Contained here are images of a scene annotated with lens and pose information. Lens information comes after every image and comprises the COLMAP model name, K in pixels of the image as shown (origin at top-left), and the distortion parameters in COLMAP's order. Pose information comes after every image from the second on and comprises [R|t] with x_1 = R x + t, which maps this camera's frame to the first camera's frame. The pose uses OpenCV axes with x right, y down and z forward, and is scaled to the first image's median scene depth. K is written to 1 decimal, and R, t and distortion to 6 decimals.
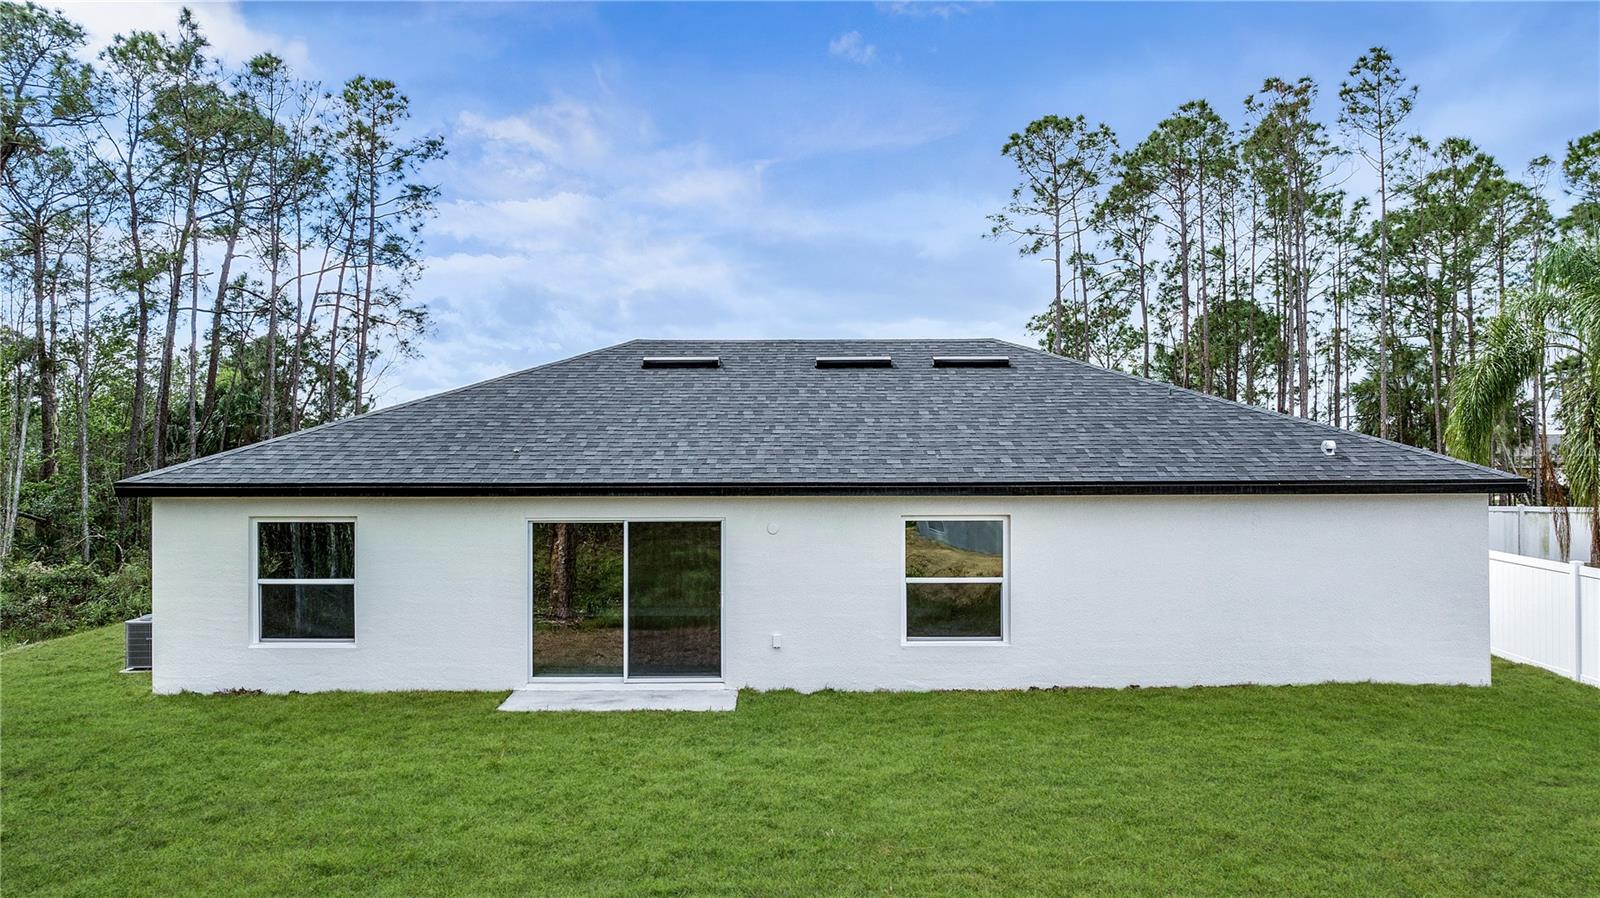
lens RADIAL K [[1133.1, 0, 808.6], [0, 1133.1, 428.2], [0, 0, 1]] dist [-0.022129, -0.001179]
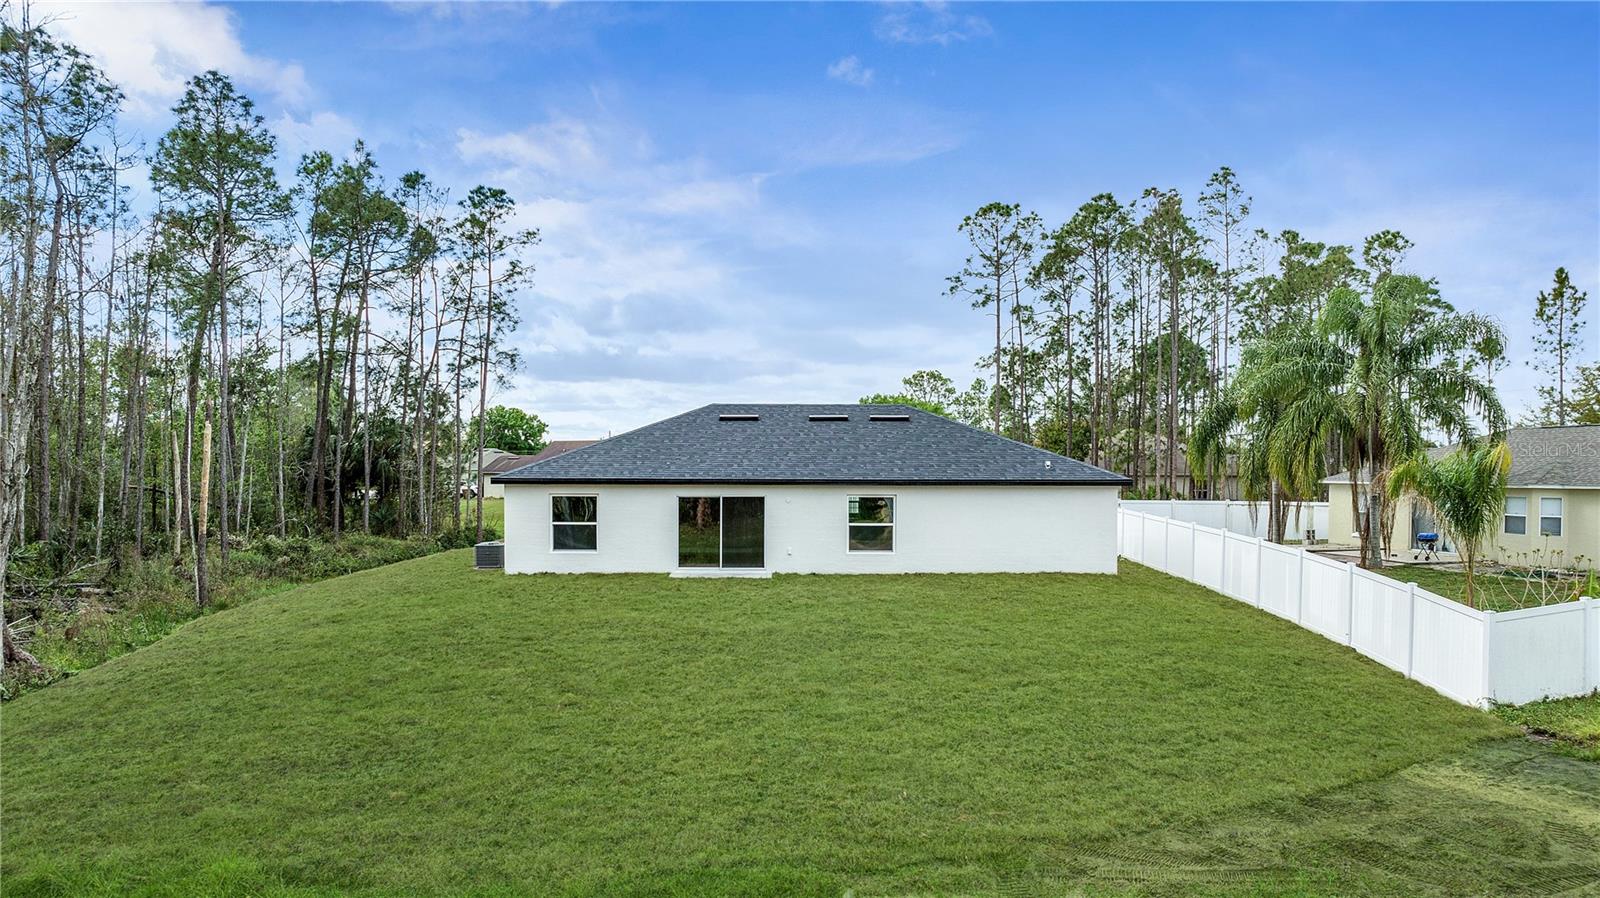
lens RADIAL K [[1133.1, 0, 808.6], [0, 1133.1, 428.2], [0, 0, 1]] dist [-0.022129, -0.001179]
pose [[0.999984, 0.005550, 0.001345, 0.001269], [-0.005543, 0.999970, -0.005384, -0.011942], [-0.001375, 0.005377, 0.999985, -0.362372]]
